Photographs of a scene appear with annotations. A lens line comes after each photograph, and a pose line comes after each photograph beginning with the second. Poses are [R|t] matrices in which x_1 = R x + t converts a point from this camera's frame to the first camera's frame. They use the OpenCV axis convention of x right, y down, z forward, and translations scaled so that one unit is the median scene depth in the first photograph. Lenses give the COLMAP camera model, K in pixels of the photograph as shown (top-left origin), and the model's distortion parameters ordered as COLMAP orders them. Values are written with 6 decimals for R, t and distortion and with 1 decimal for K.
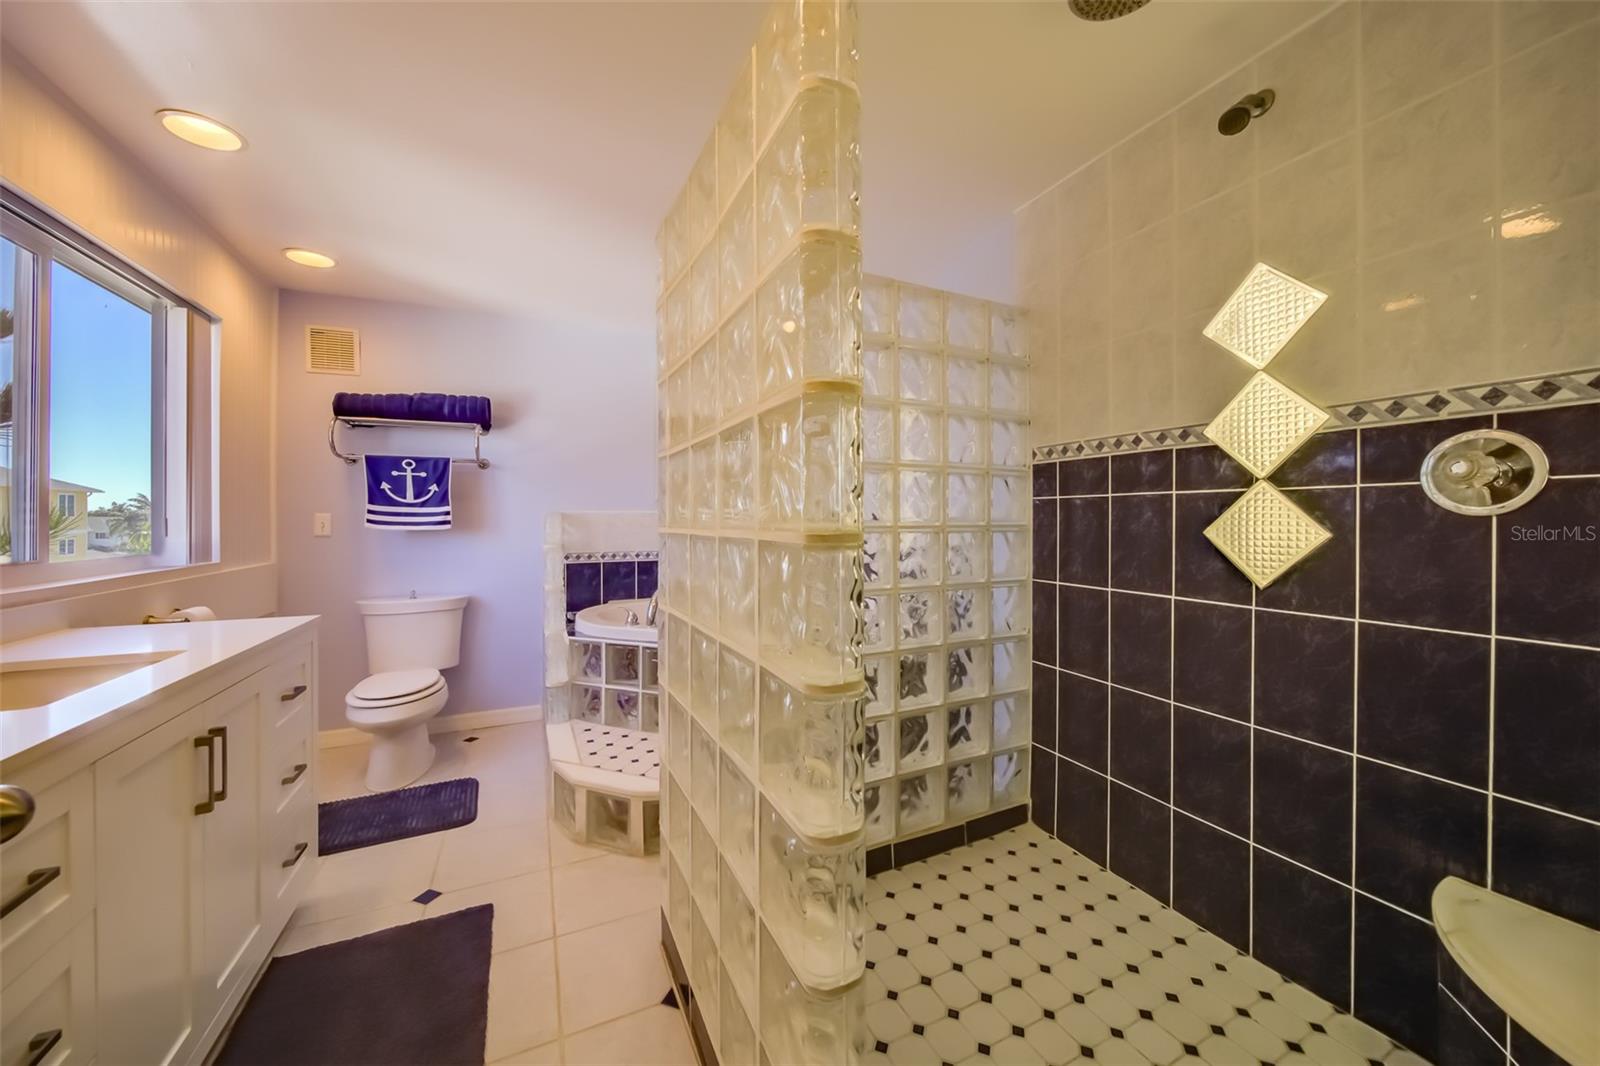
lens RADIAL K [[572.8, 0, 797.6], [0, 572.8, 521.5], [0, 0, 1]] dist [-0.002996, -0.000206]
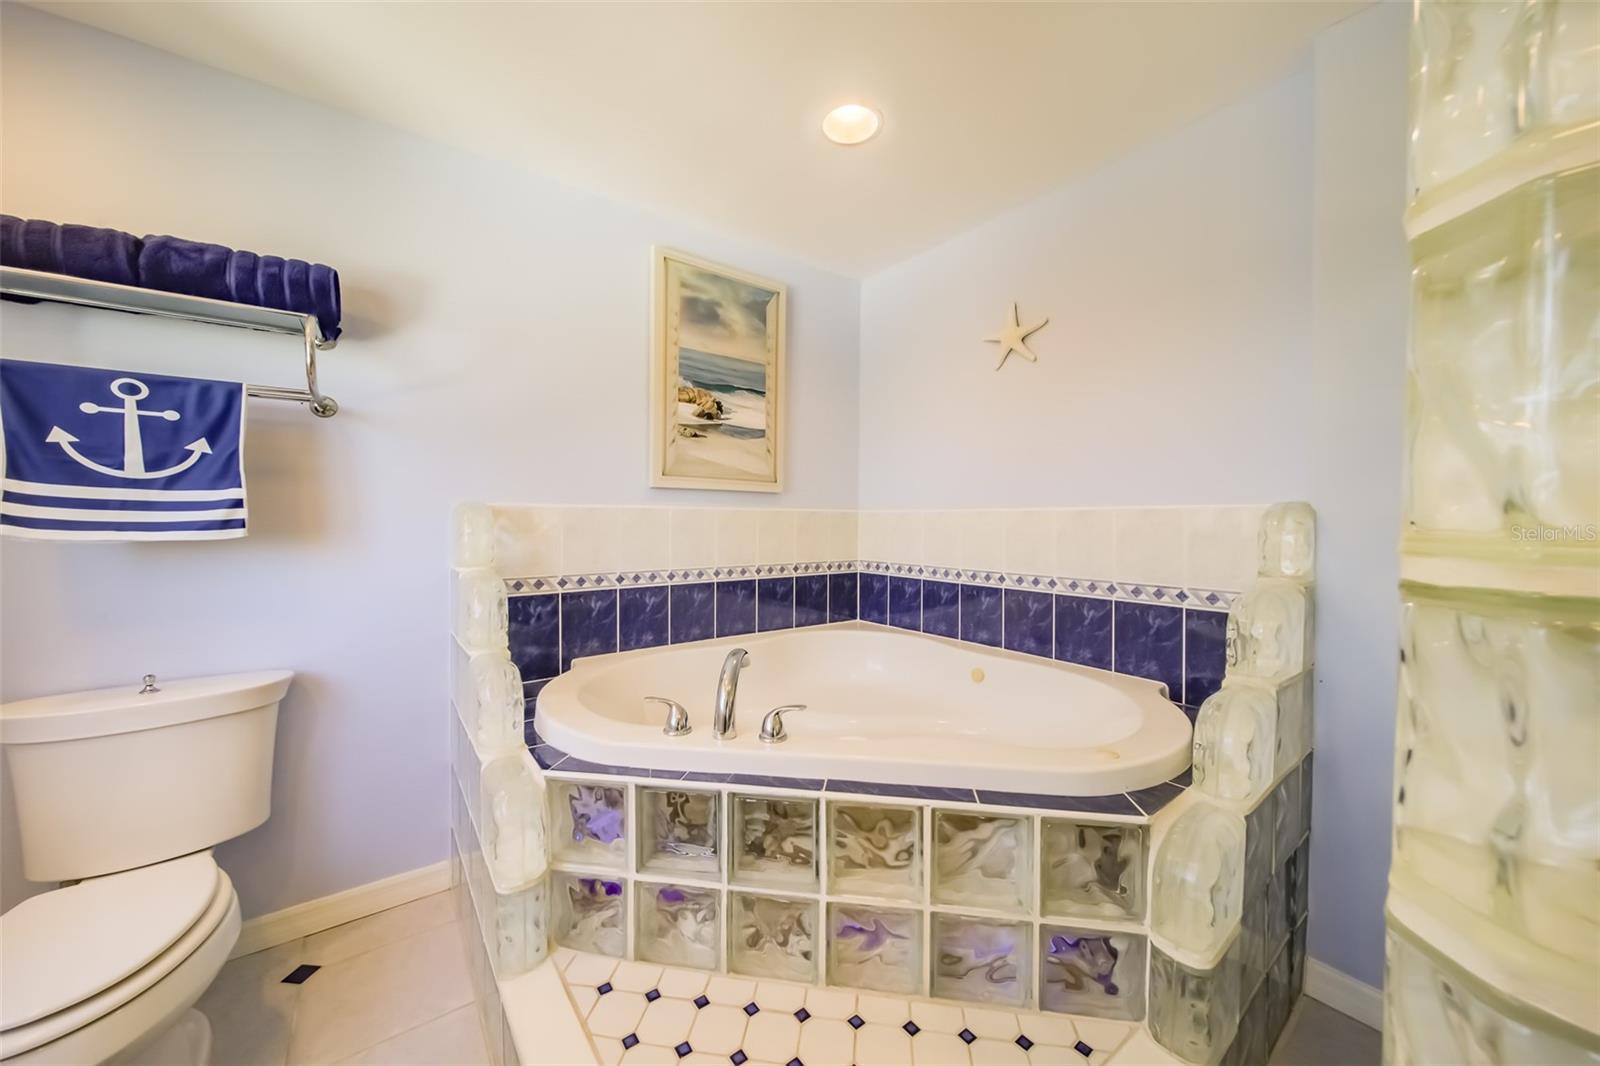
lens RADIAL K [[572.8, 0, 803.2], [0, 572.8, 530.1], [0, 0, 1]] dist [-0.002996, -0.000206]
pose [[0.978183, -0.000152, 0.207746, -0.264174], [-0.002627, 0.999911, 0.013101, -0.000316], [-0.207729, -0.013361, 0.978095, 0.460383]]
